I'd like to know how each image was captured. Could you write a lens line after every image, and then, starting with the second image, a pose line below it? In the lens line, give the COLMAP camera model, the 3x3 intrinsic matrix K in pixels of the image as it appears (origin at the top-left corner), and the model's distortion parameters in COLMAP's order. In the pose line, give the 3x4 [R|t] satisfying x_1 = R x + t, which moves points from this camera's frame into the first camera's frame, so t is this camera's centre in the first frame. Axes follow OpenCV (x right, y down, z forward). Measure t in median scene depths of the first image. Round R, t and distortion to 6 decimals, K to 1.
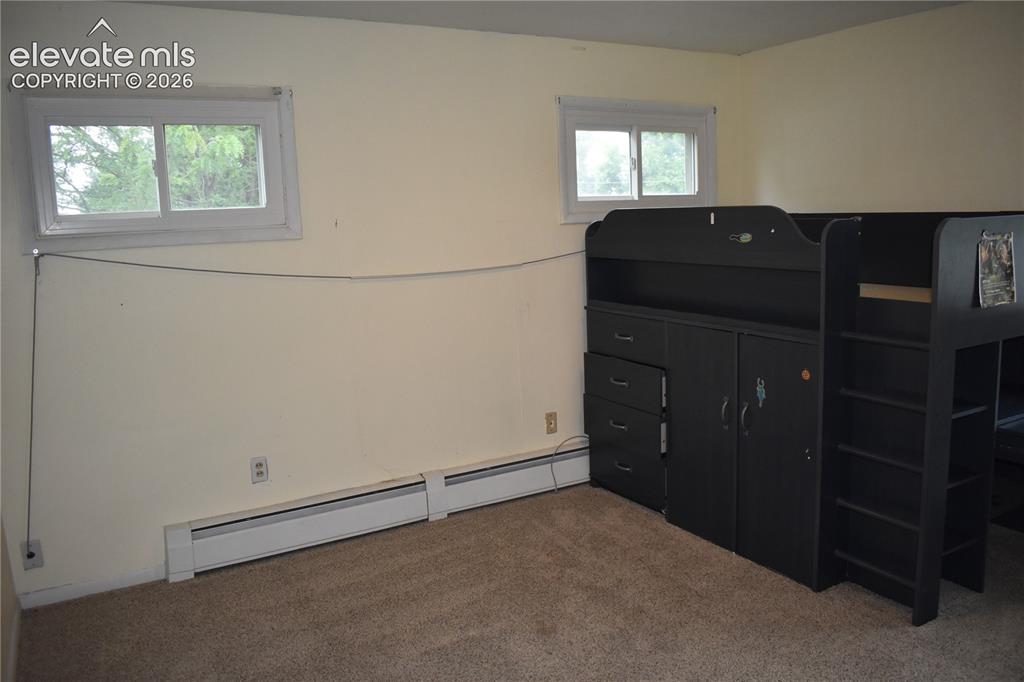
lens RADIAL K [[801.5, 0, 512.0], [0, 801.5, 341.0], [0, 0, 1]] dist [-0.090505, 0.009856]
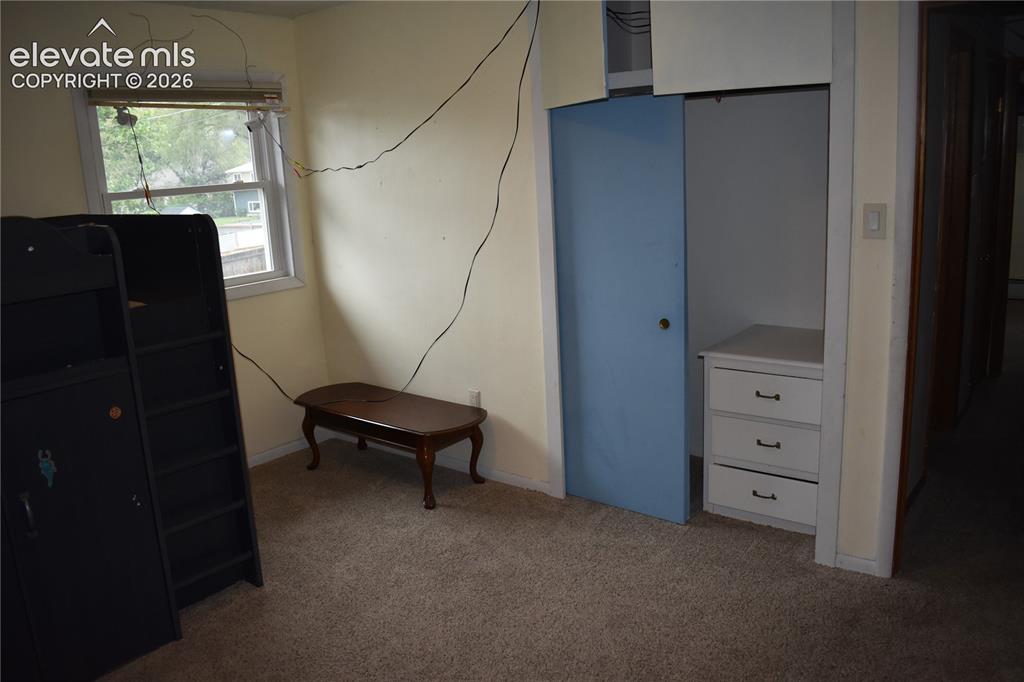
lens RADIAL K [[801.5, 0, 512.0], [0, 801.5, 341.0], [0, 0, 1]] dist [-0.090505, 0.009856]
pose [[-0.364874, -0.151991, 0.918567, -0.376421], [0.211387, 0.947298, 0.240712, -0.099137], [-0.906743, 0.282003, -0.313515, 0.613395]]
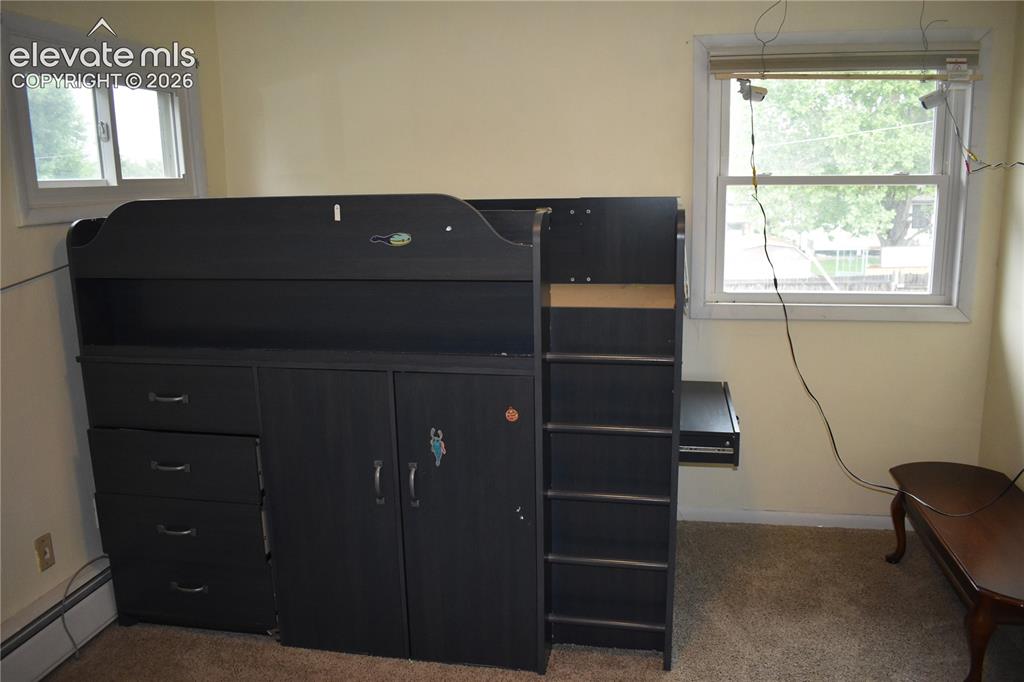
lens RADIAL K [[801.5, 0, 512.0], [0, 801.5, 341.0], [0, 0, 1]] dist [-0.090505, 0.009856]
pose [[0.649611, -0.132177, 0.748688, -0.143734], [0.117568, 0.990390, 0.072838, -0.060678], [-0.751121, 0.040705, 0.658908, 0.346303]]
